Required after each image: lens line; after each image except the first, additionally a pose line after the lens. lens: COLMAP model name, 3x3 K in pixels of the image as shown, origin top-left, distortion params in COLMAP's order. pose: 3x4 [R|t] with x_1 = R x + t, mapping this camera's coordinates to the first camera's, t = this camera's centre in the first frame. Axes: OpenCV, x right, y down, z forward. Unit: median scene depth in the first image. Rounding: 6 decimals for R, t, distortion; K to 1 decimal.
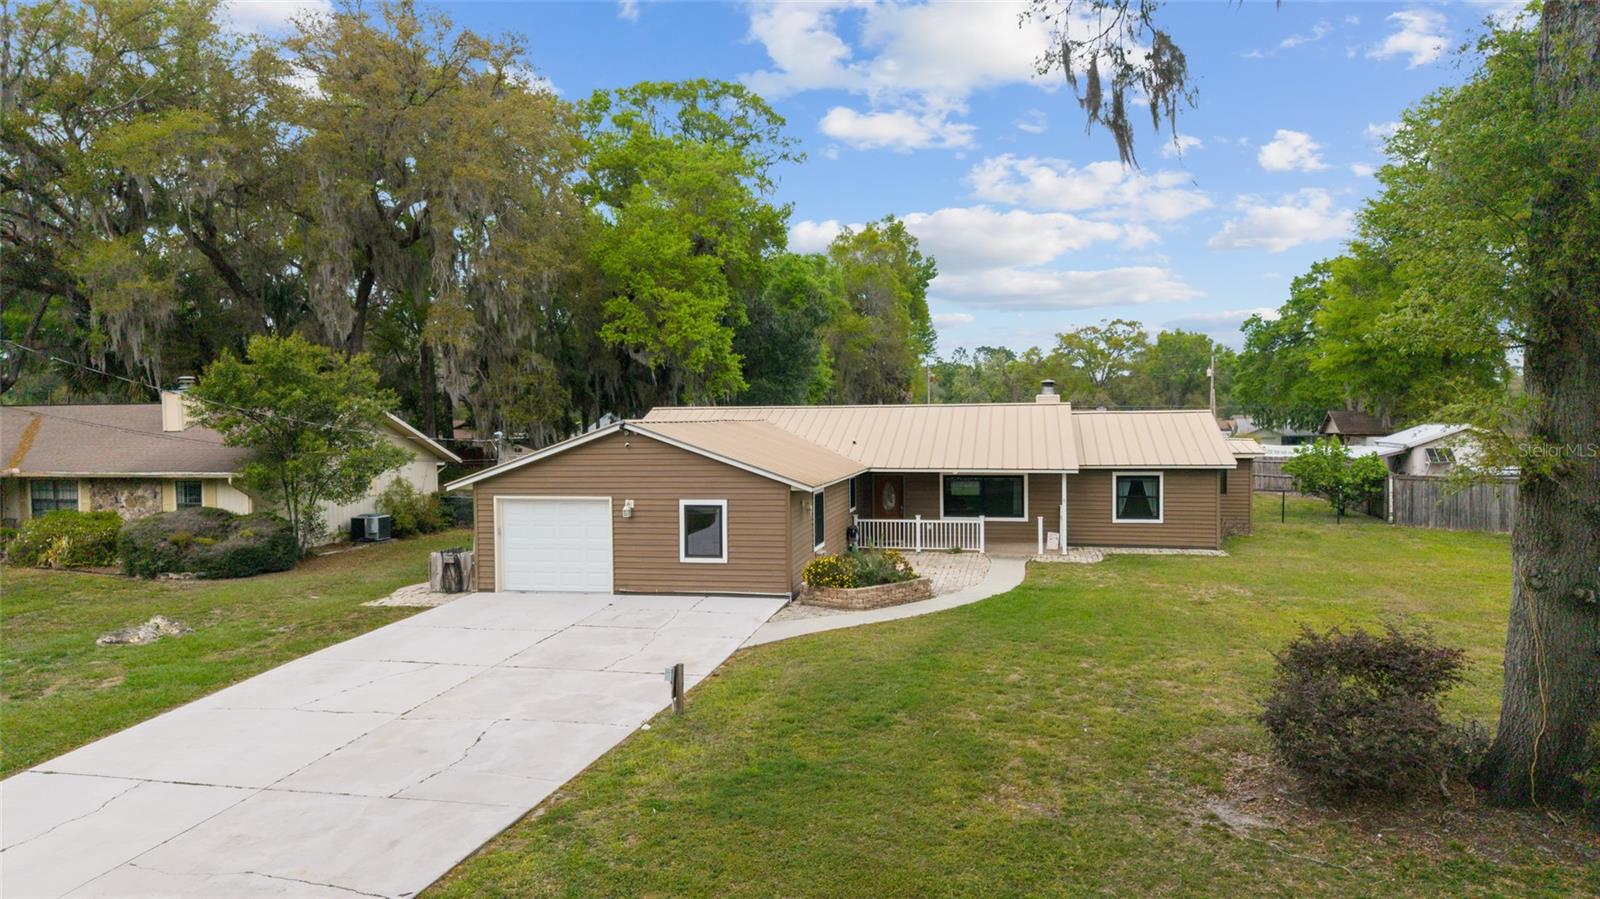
lens RADIAL K [[1067.3, 0, 800.0], [0, 1067.3, 449.5], [0, 0, 1]] dist [0.044686, -0.002347]
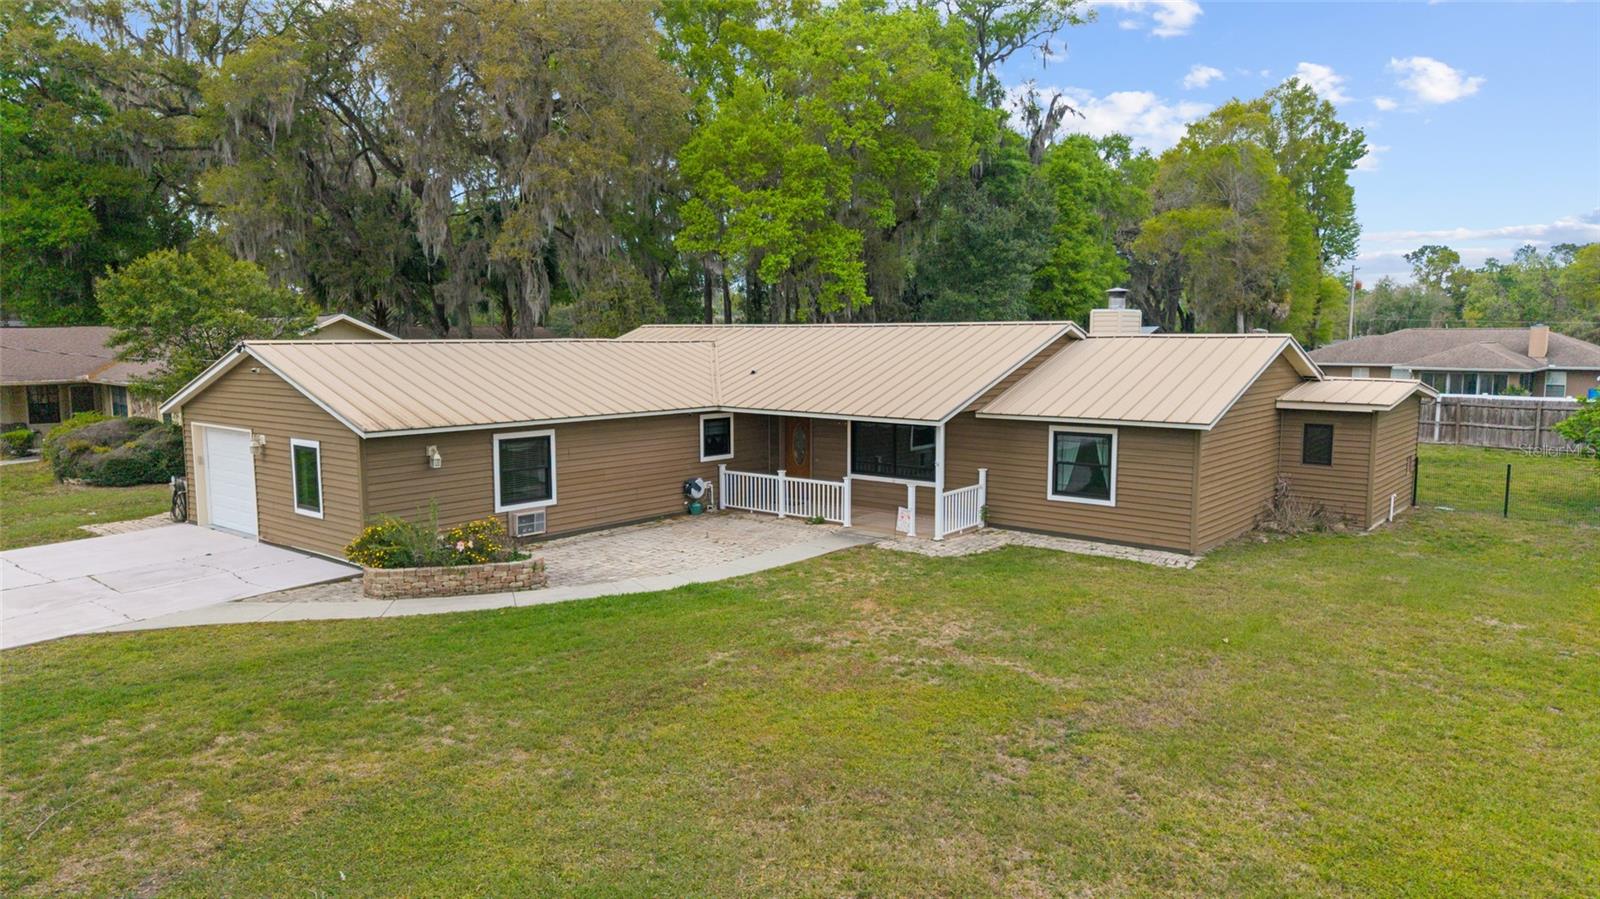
lens RADIAL K [[1067.3, 0, 800.0], [0, 1067.3, 449.5], [0, 0, 1]] dist [0.044686, -0.002347]
pose [[0.889504, 0.058786, -0.453129, 0.462547], [-0.022690, 0.996149, 0.084693, -0.017200], [0.456363, -0.065054, 0.887413, 0.333191]]
